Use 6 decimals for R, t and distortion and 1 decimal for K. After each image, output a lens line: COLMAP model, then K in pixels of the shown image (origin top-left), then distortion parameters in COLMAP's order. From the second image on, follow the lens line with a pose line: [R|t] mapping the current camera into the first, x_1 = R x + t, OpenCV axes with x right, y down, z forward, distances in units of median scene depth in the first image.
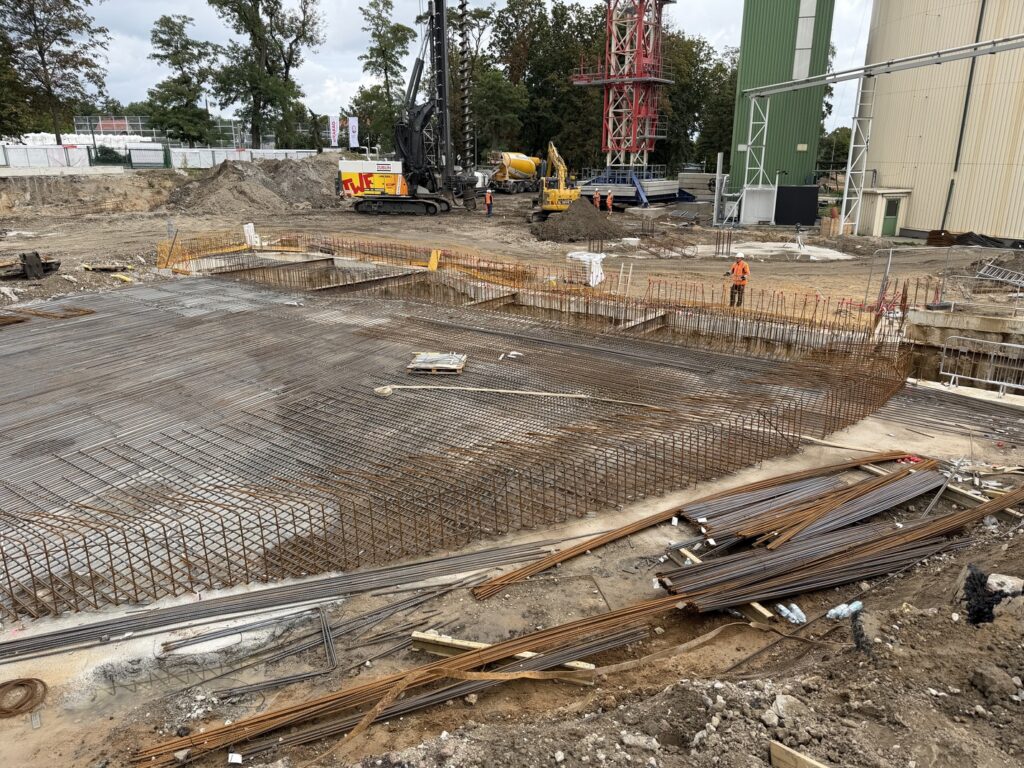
lens RADIAL K [[727.3, 0, 501.3], [0, 727.3, 378.5], [0, 0, 1]] dist [0.037547, -0.038118]
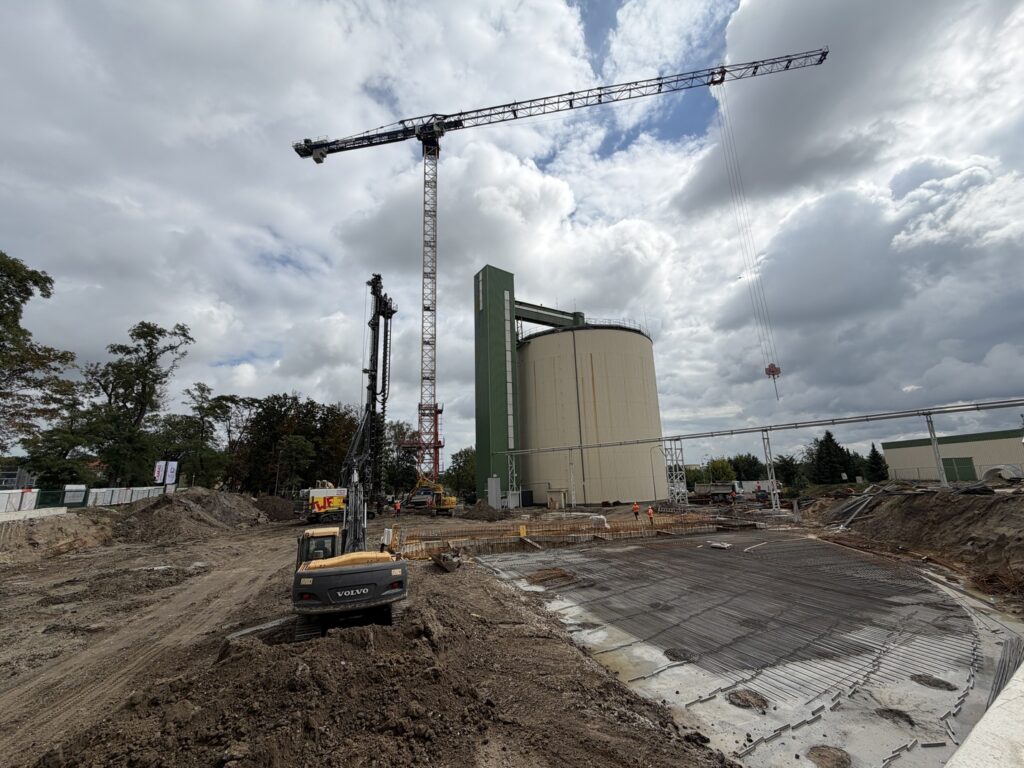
lens RADIAL K [[406.6, 0, 521.0], [0, 406.6, 384.1], [0, 0, 1]] dist [0.001412, -0.000056]
pose [[0.629006, 0.149024, 0.762983, -0.568947], [0.258242, 0.885668, -0.385881, -0.048456], [-0.733255, 0.439756, 0.518606, 0.130220]]
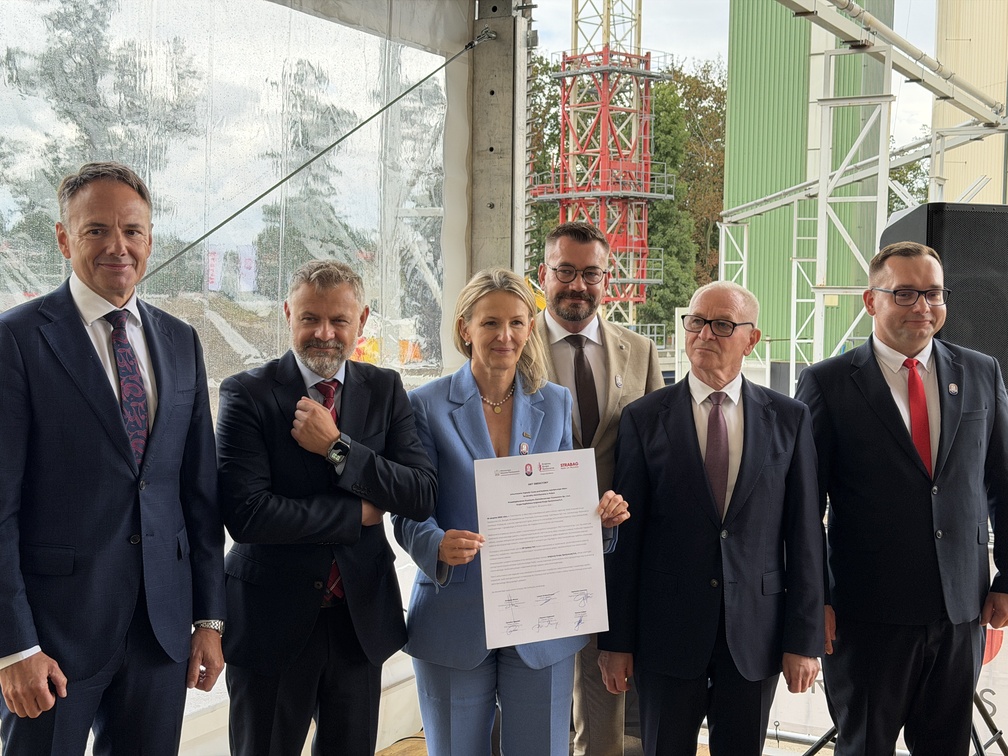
lens RADIAL K [[1426.9, 0, 500.6], [0, 1426.9, 378.5], [0, 0, 1]] dist [0.123739, 0.000000]
pose [[0.985316, 0.017744, -0.169815, 0.294340], [-0.058028, 0.970184, -0.235320, 0.035619], [0.160576, 0.241718, 0.956968, -0.138044]]
